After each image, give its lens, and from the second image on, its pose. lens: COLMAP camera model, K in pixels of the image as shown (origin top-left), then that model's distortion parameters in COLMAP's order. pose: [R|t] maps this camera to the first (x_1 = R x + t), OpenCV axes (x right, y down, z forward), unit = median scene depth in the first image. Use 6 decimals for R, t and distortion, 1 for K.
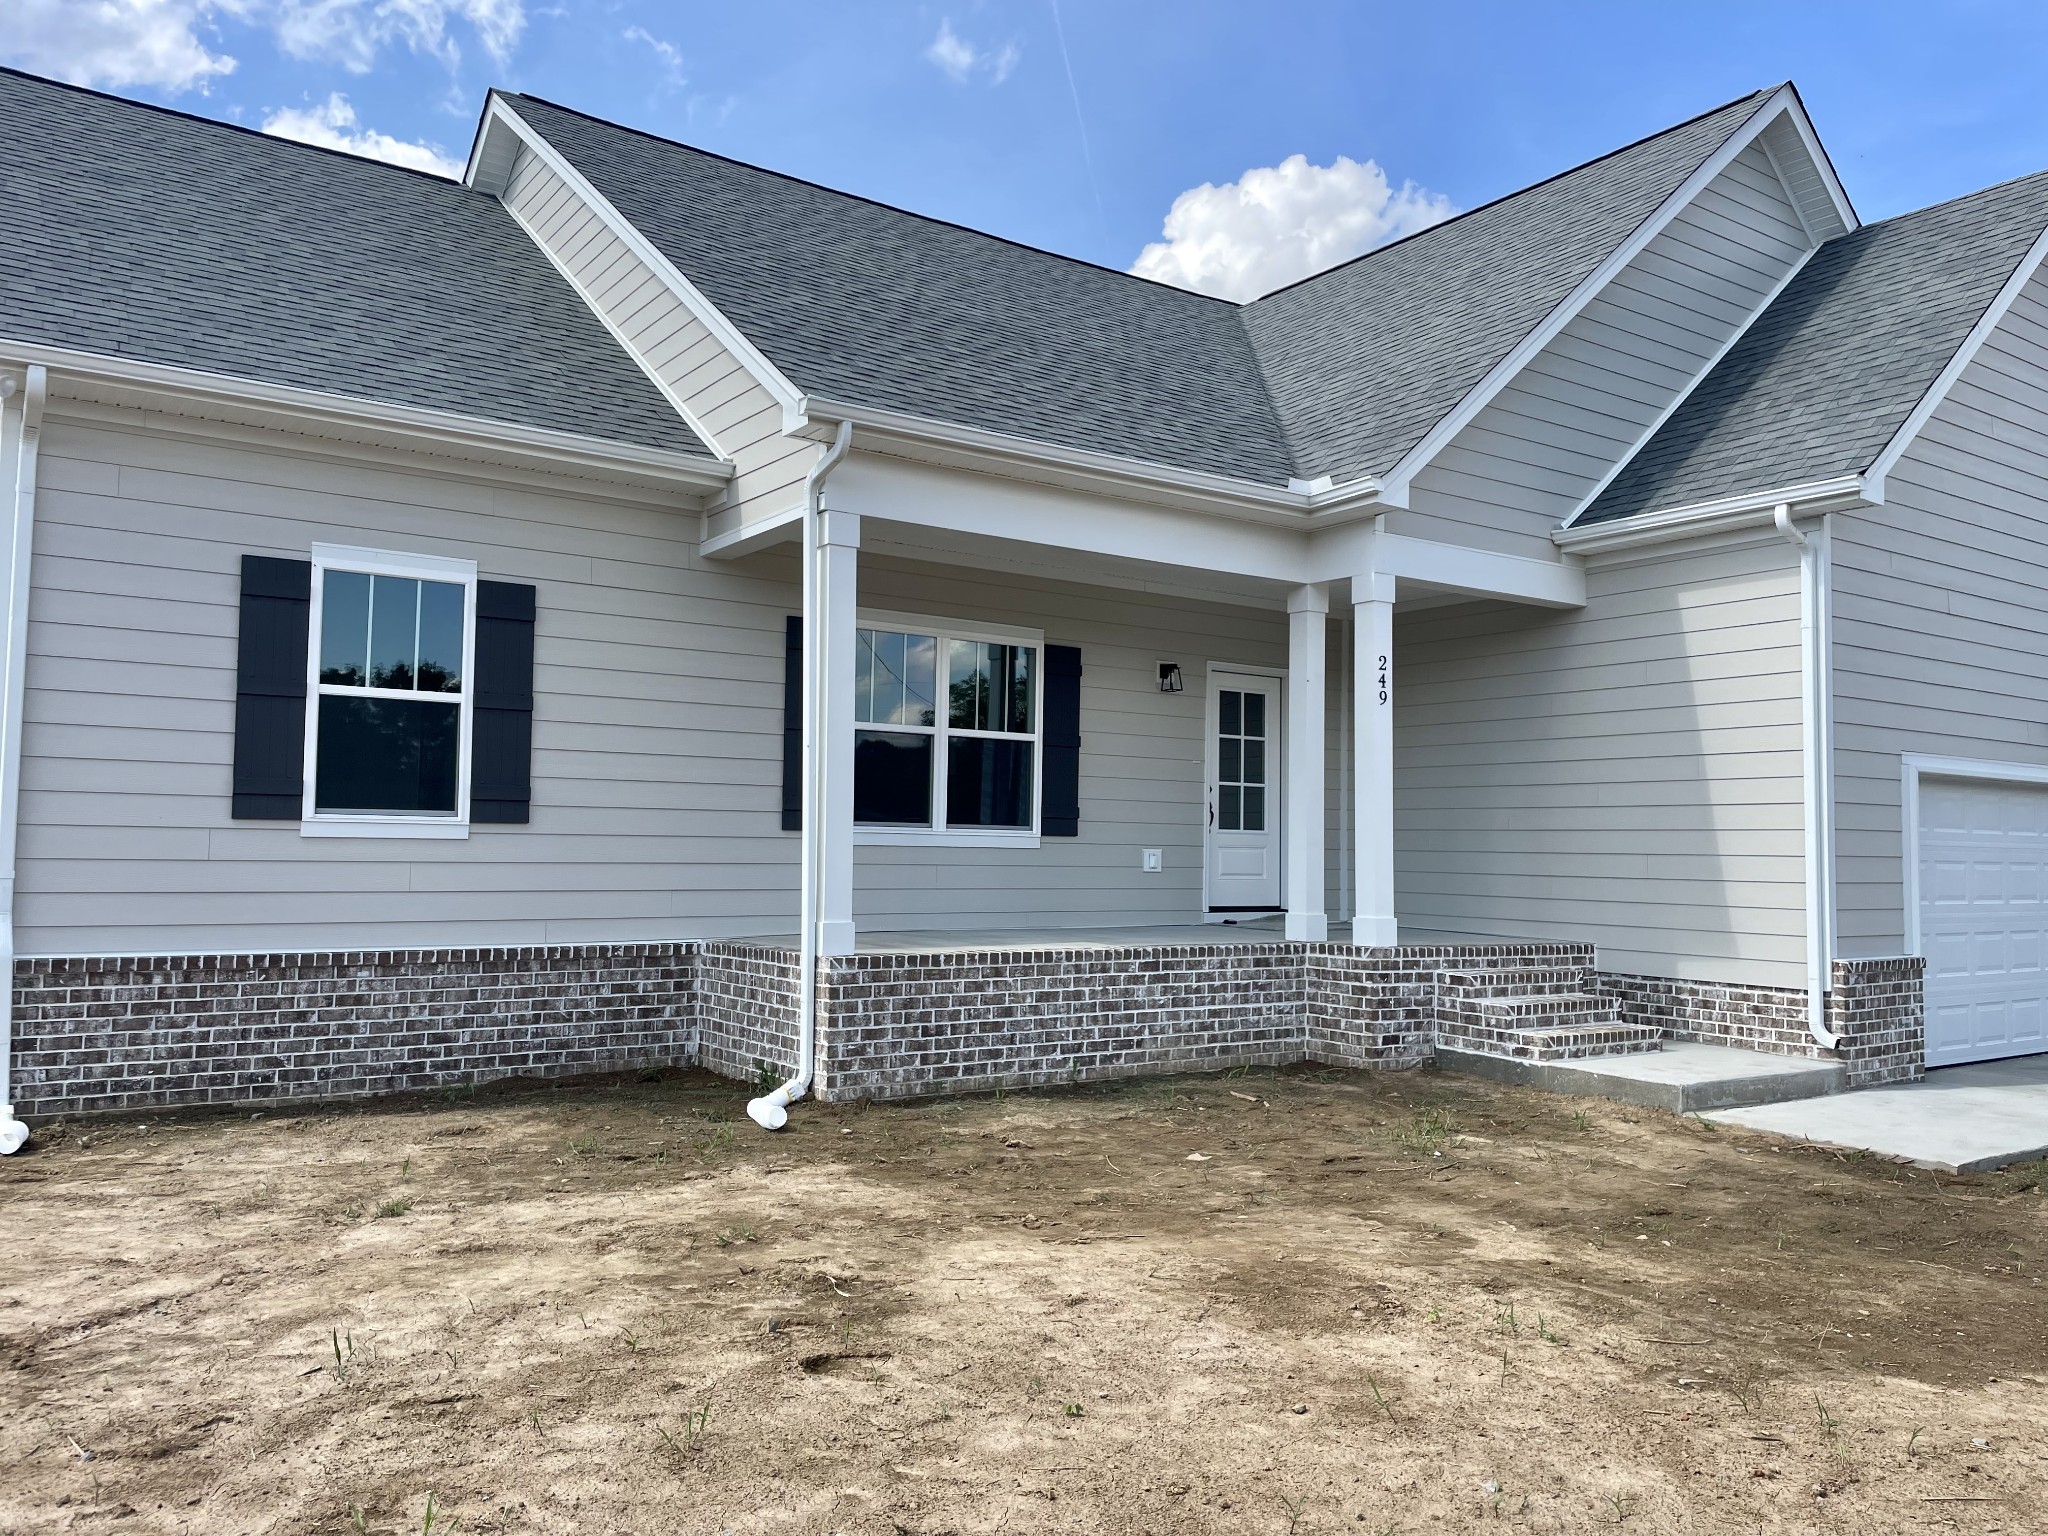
lens RADIAL K [[1557.5, 0, 1037.6], [0, 1557.5, 763.5], [0, 0, 1]] dist [0.119589, -0.132916]
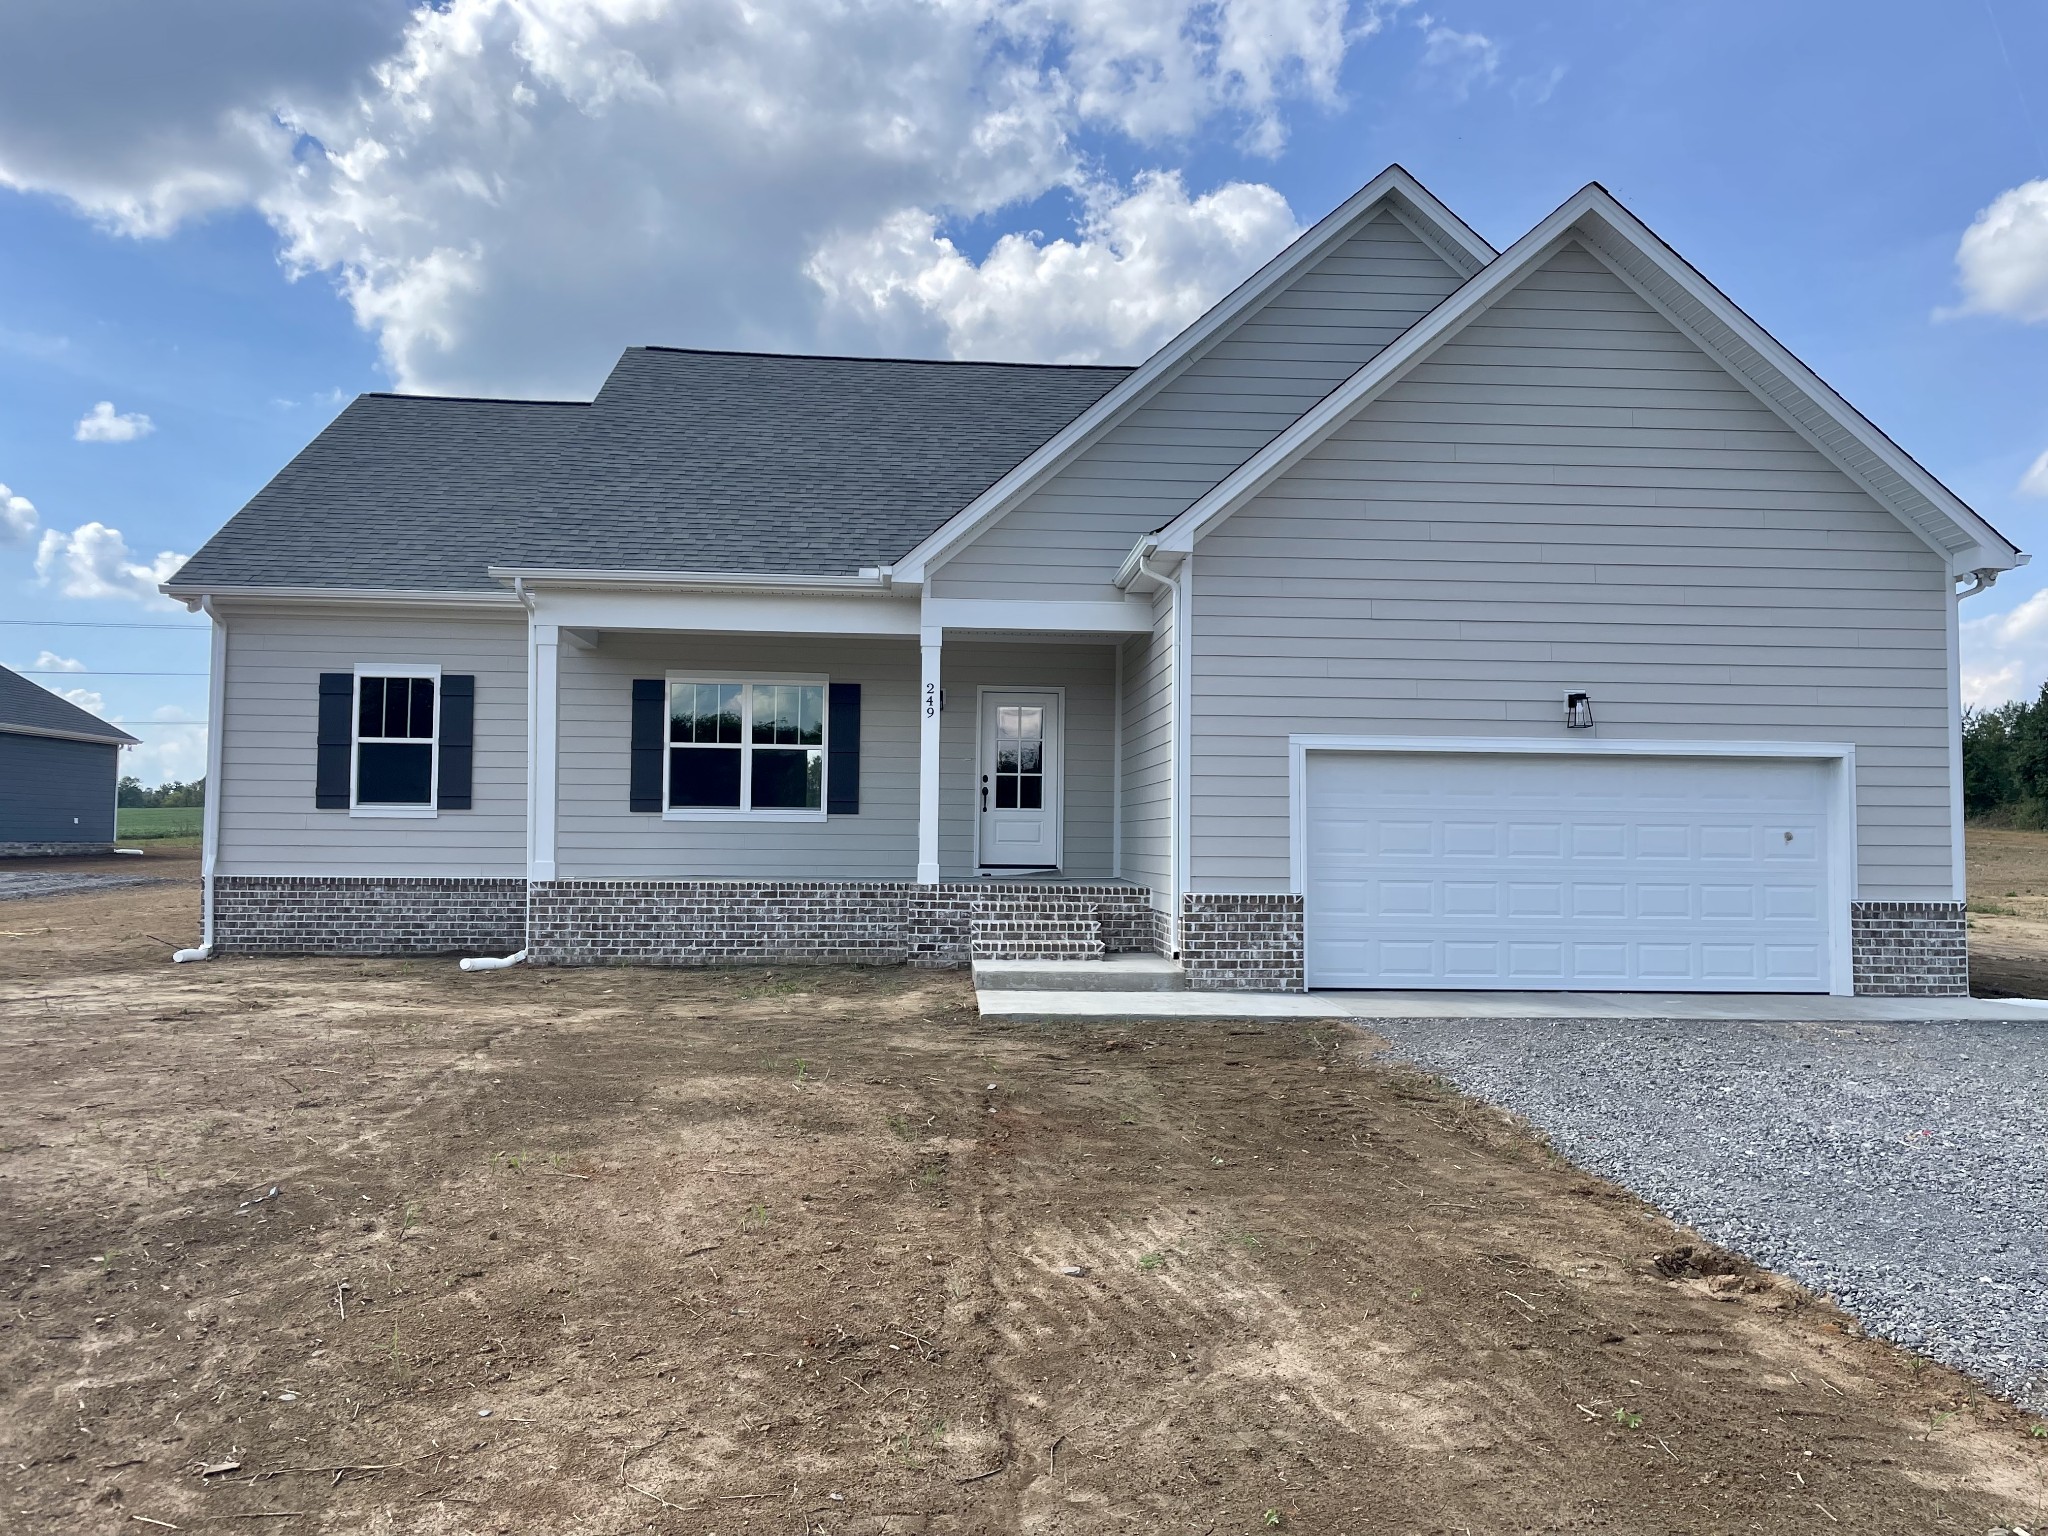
lens RADIAL K [[1535.9, 0, 1031.3], [0, 1535.9, 766.7], [0, 0, 1]] dist [0.133776, -0.183788]
pose [[0.858809, -0.032111, -0.511288, 1.124772], [0.031614, 0.999453, -0.009668, 0.027198], [0.511319, -0.007861, 0.859355, -0.189758]]
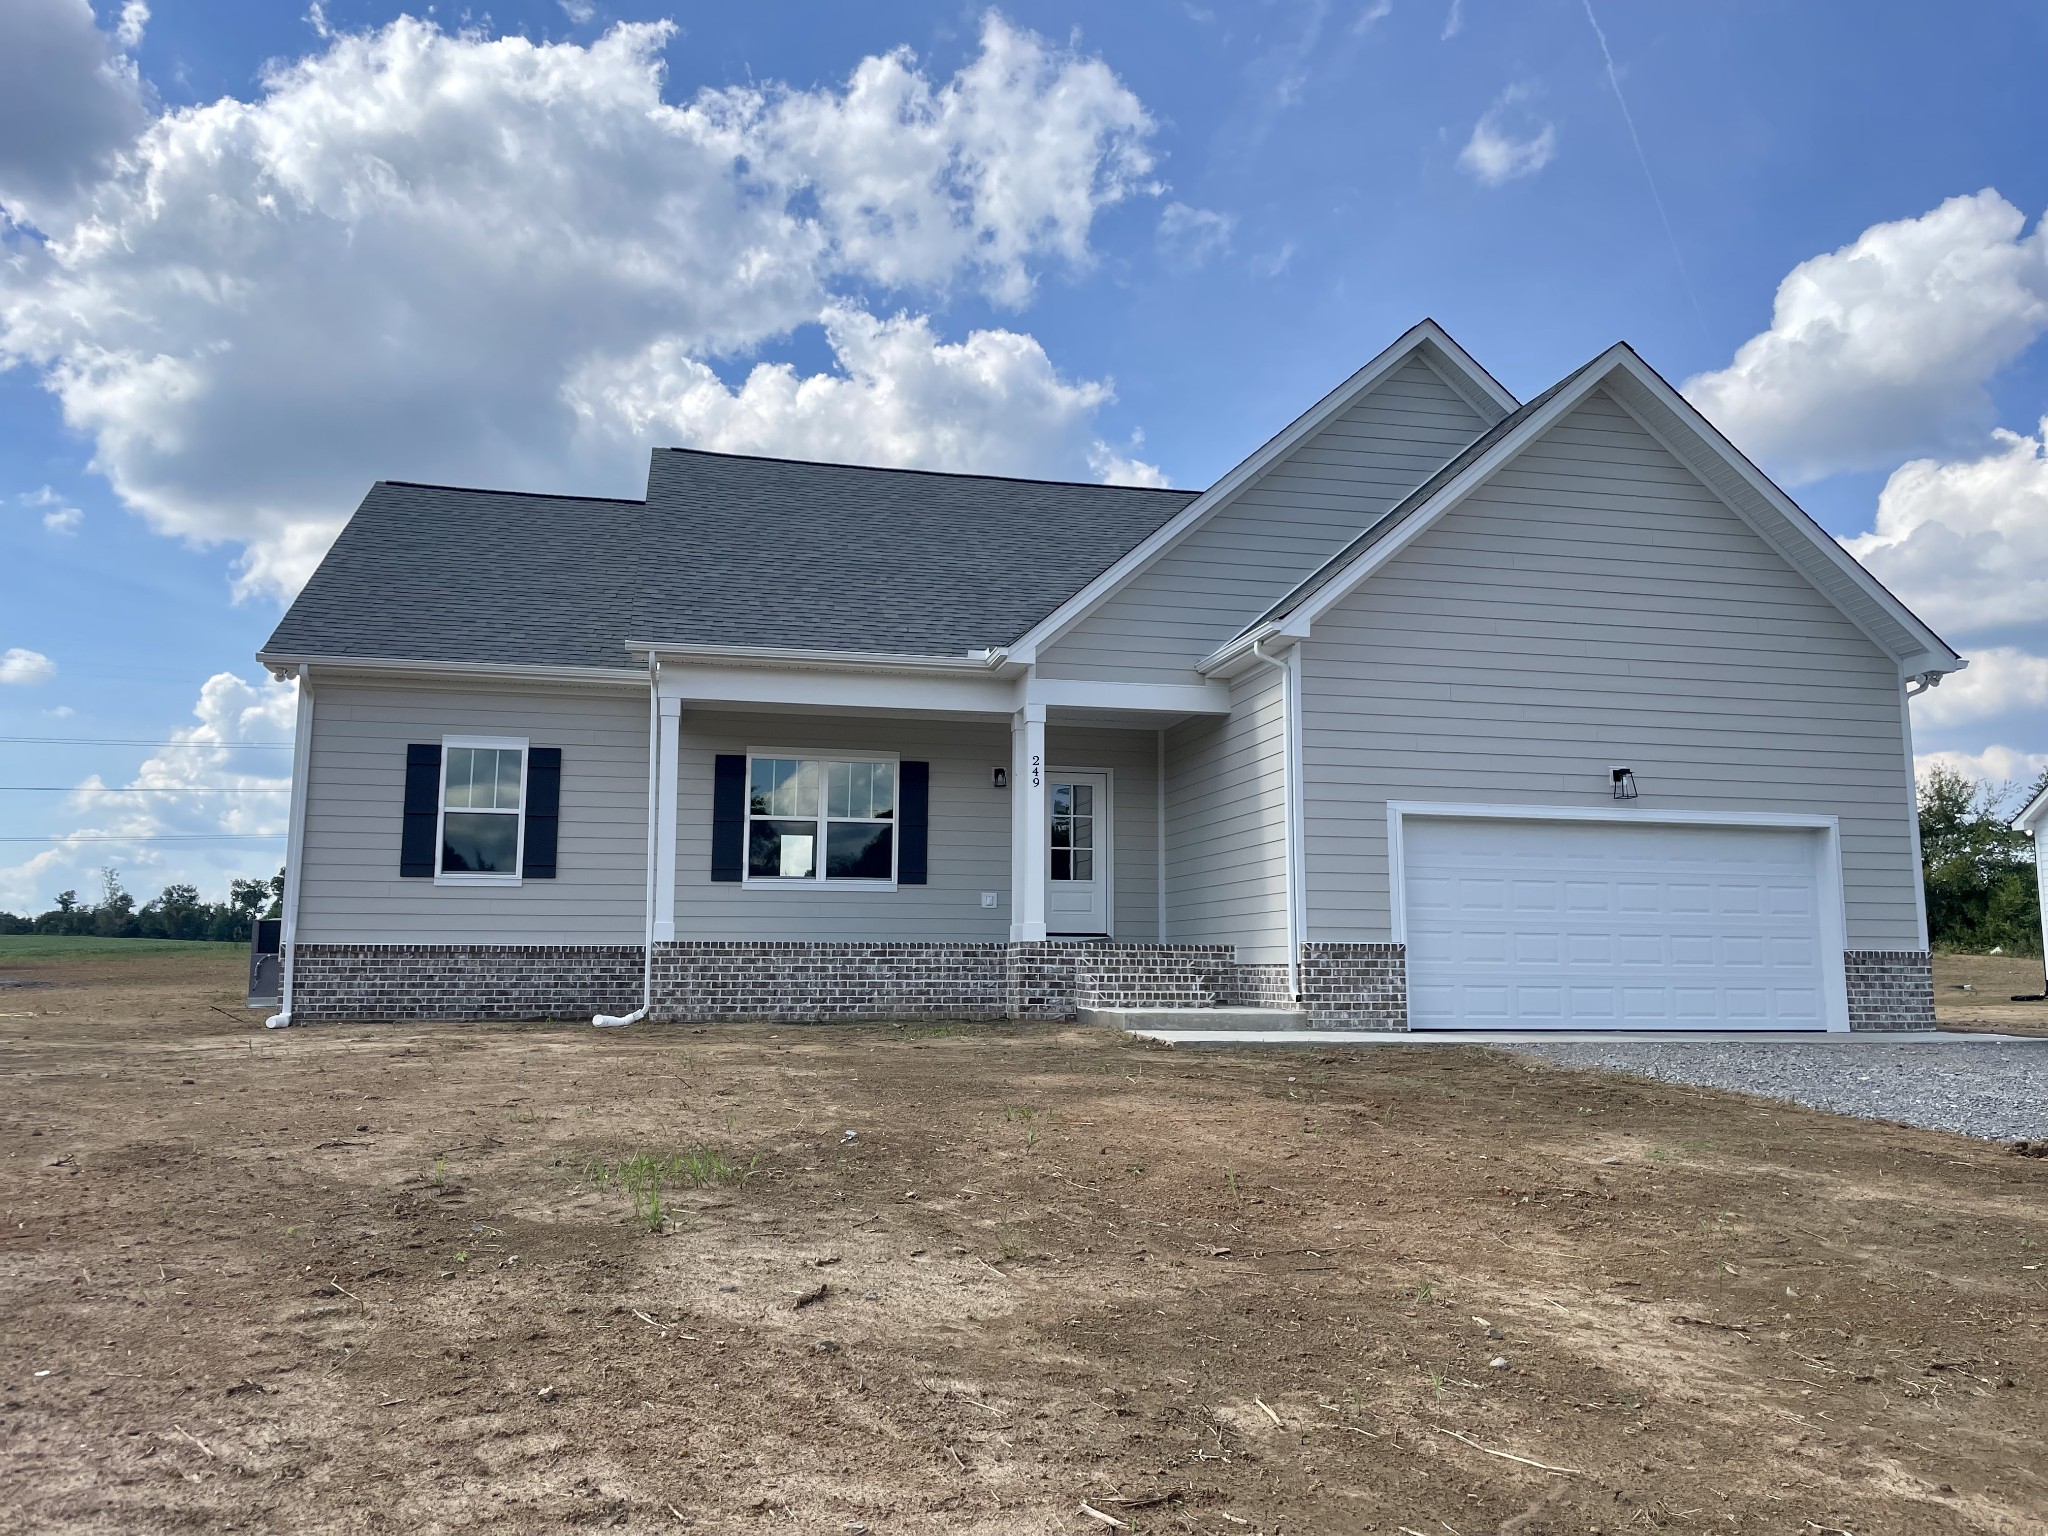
lens RADIAL K [[1535.9, 0, 1031.3], [0, 1535.9, 766.7], [0, 0, 1]] dist [0.133776, -0.183788]
pose [[0.926199, -0.061518, -0.371983, 0.865937], [0.030527, 0.995596, -0.088641, 0.086093], [0.375798, 0.070744, 0.923997, -0.465676]]
